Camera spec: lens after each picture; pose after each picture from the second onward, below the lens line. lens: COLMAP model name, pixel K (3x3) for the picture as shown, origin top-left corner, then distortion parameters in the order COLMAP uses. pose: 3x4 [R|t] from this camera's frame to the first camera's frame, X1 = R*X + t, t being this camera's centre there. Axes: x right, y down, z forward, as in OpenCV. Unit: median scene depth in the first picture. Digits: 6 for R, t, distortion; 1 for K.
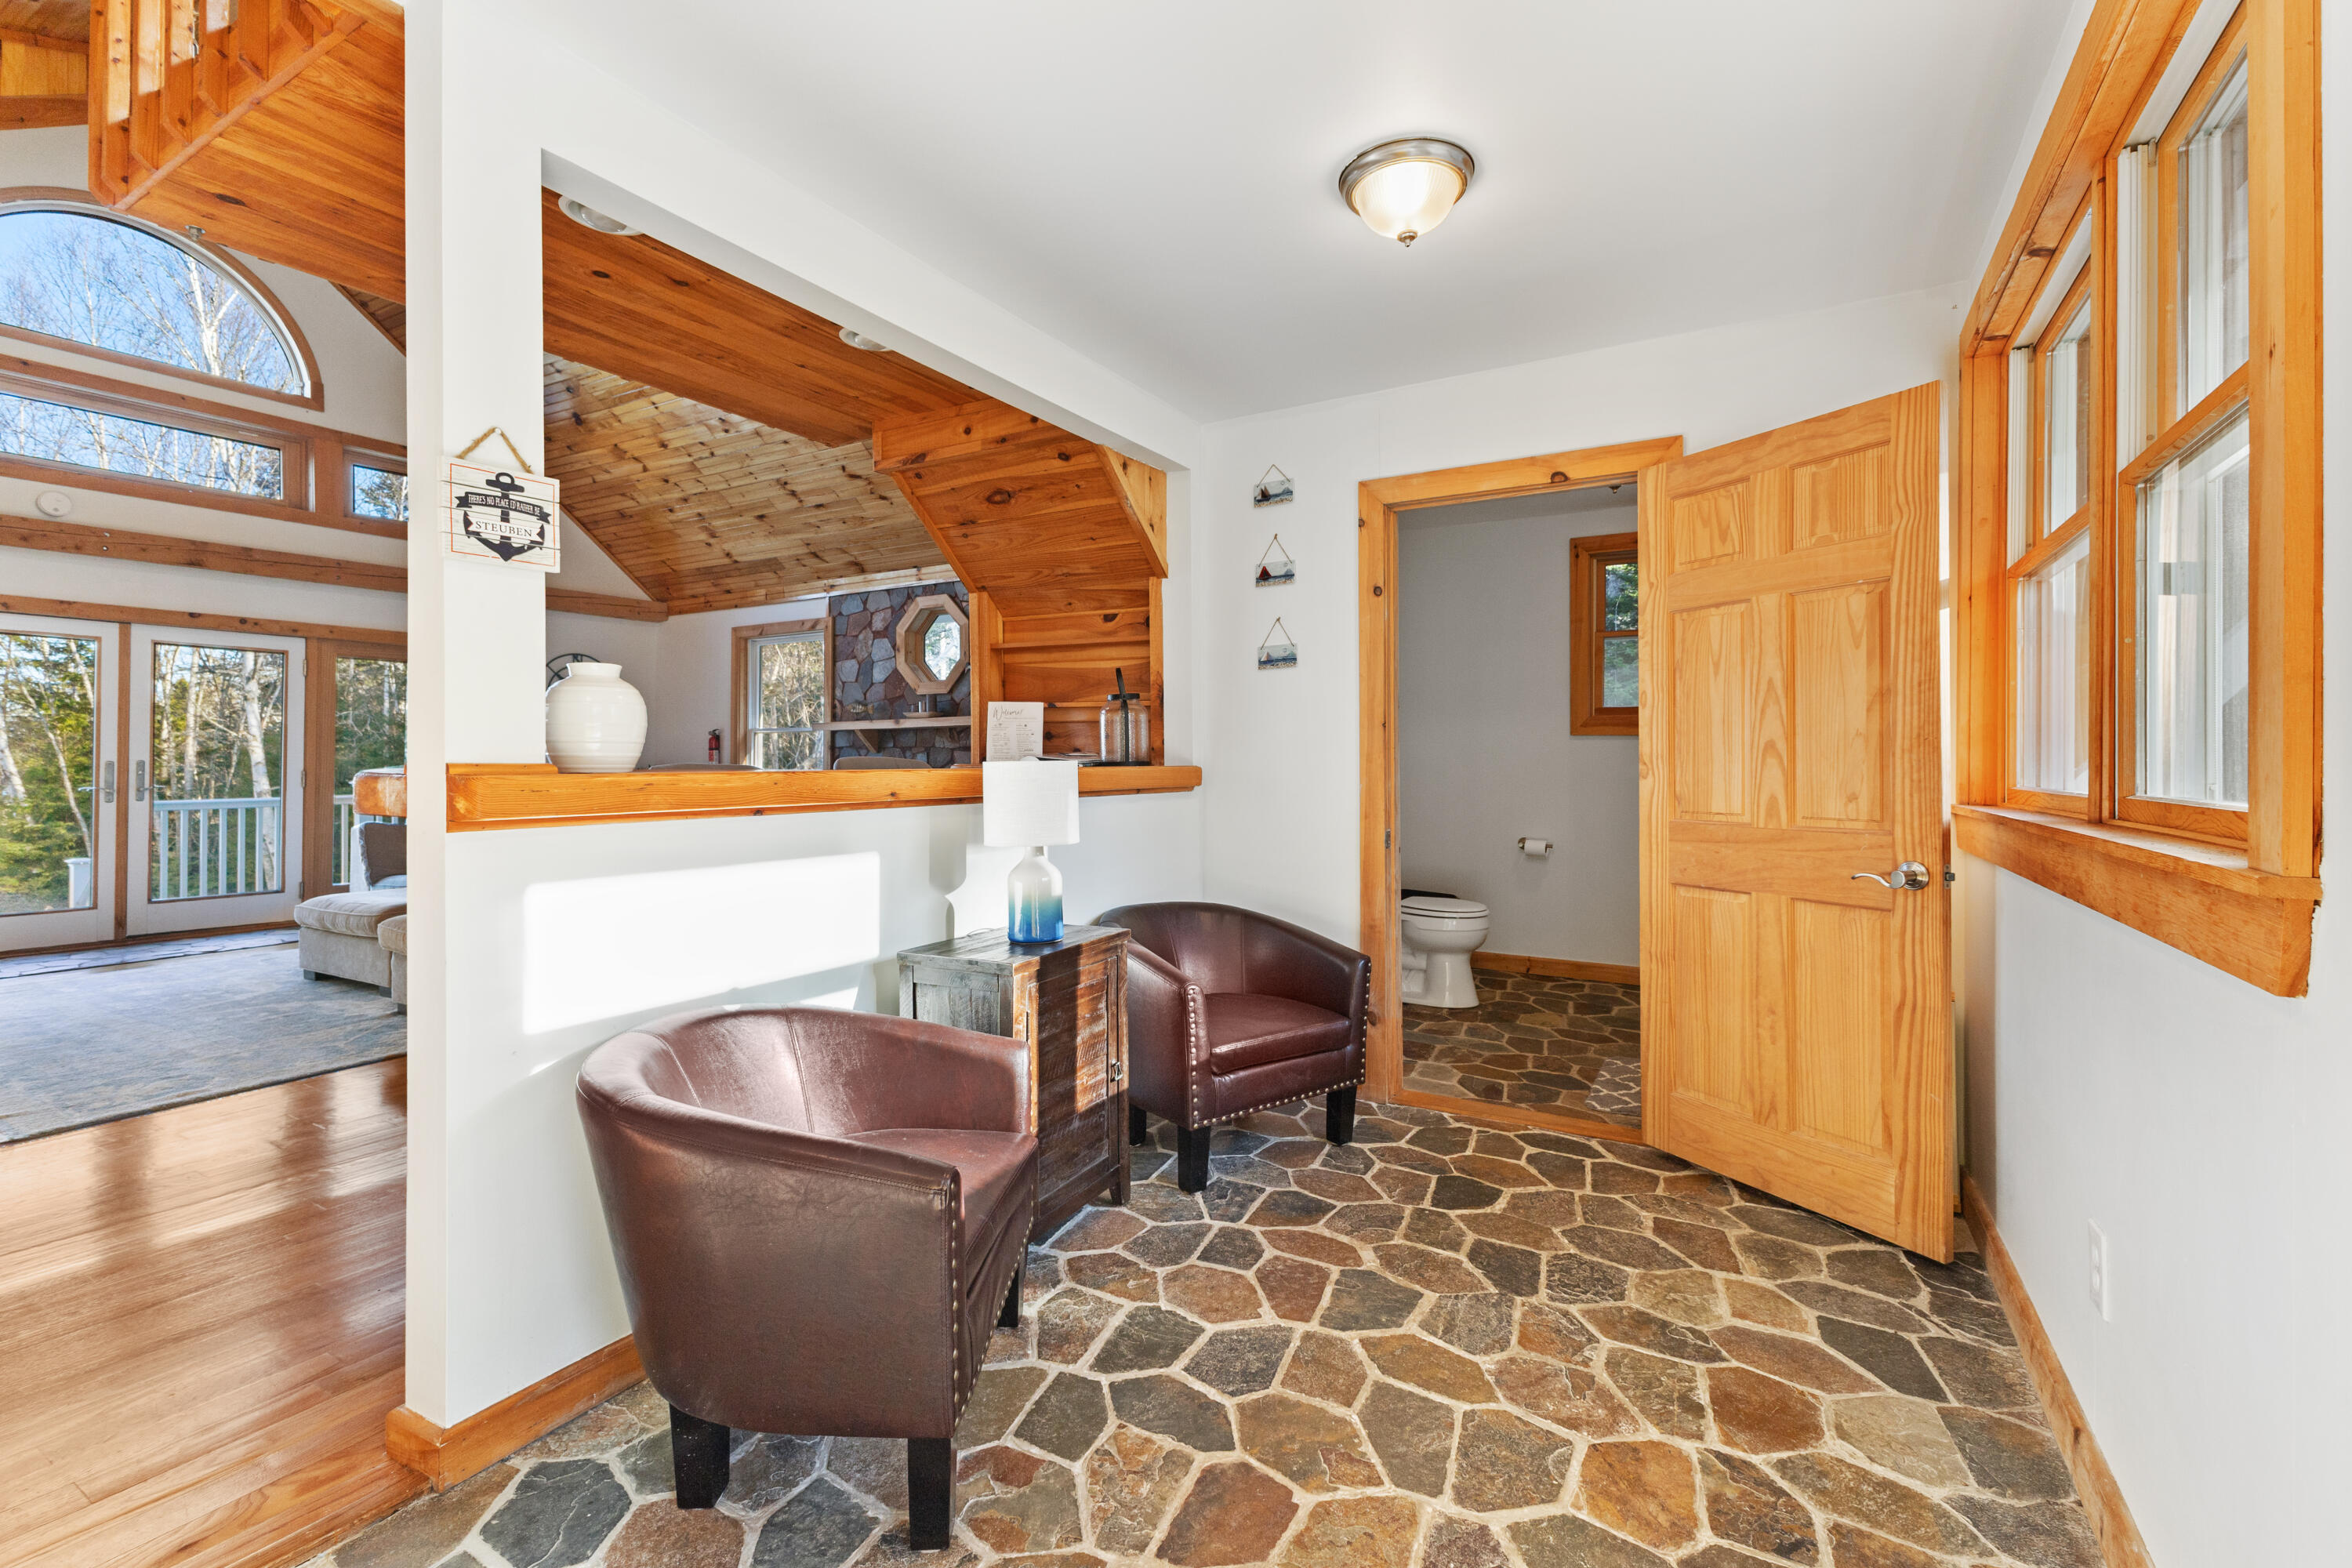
lens RADIAL K [[1027.3, 0, 1186.0], [0, 1027.3, 721.9], [0, 0, 1]] dist [0.002611, -0.004235]
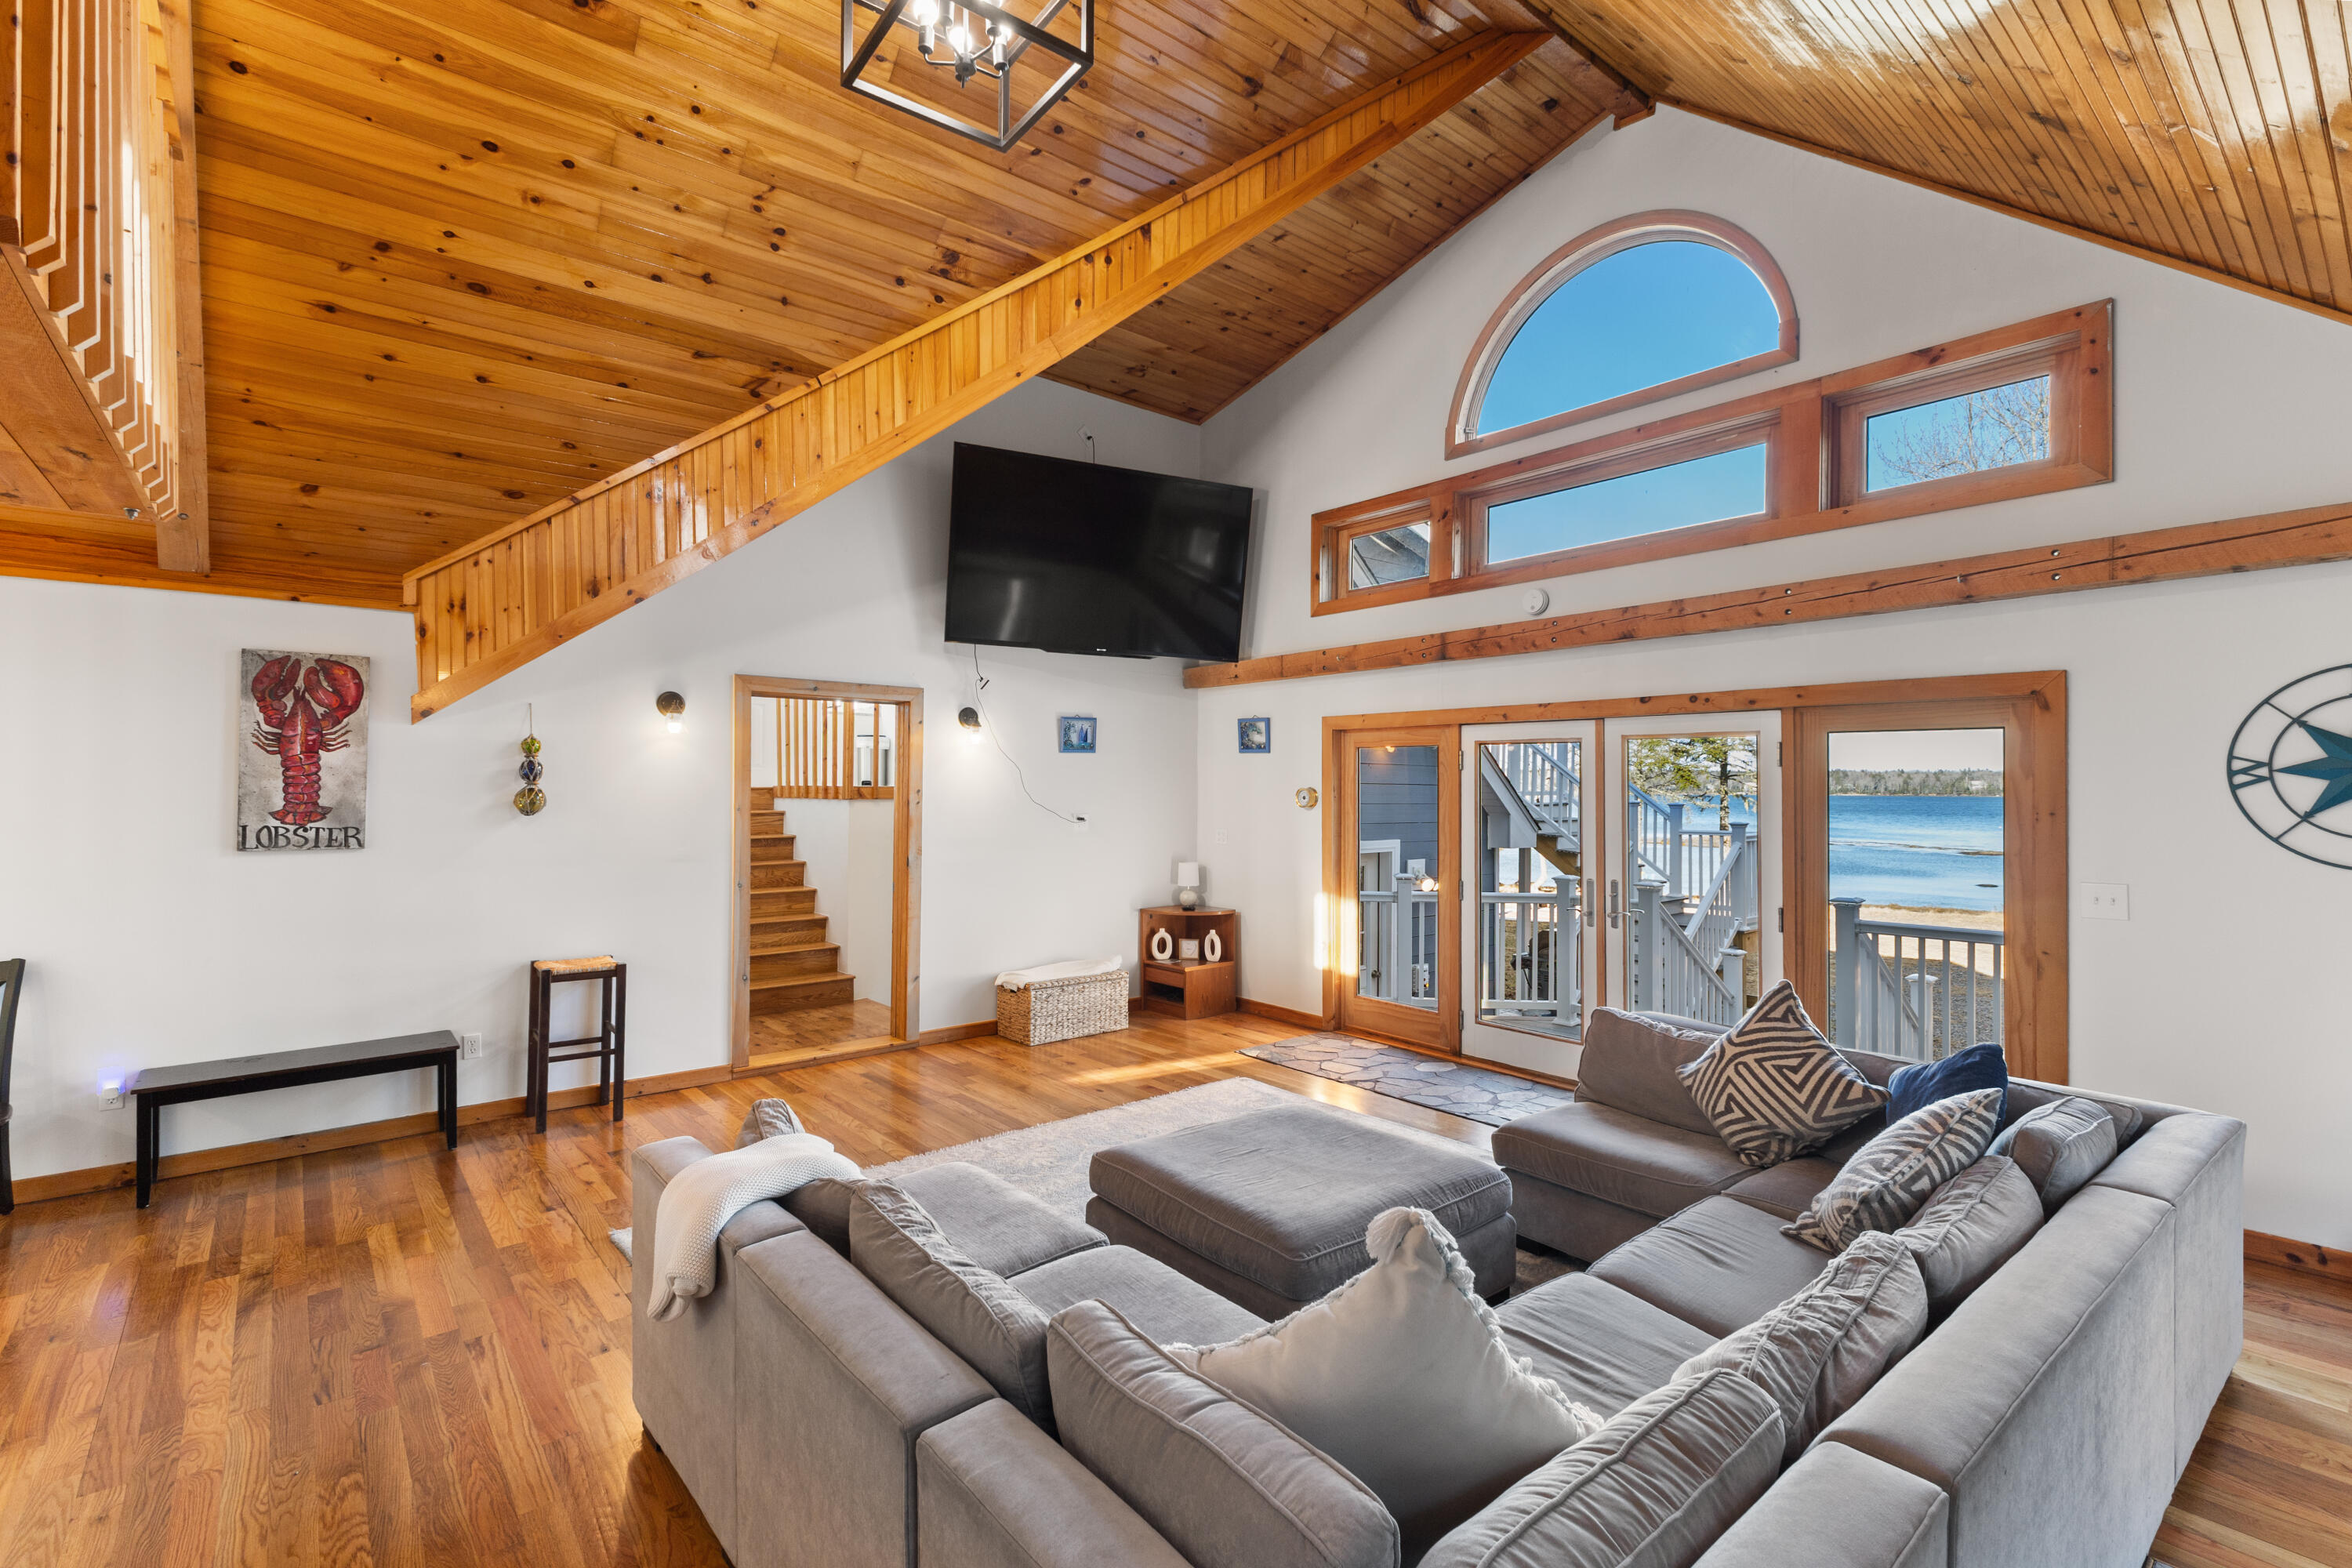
lens RADIAL K [[1057.4, 0, 1176.0], [0, 1057.4, 784.0], [0, 0, 1]] dist [0.000822, -0.000120]
pose [[-0.342278, -0.002957, -0.939594, -0.077207], [0.036273, 0.999208, -0.016359, -0.039037], [0.938898, -0.039681, -0.341900, 0.937969]]
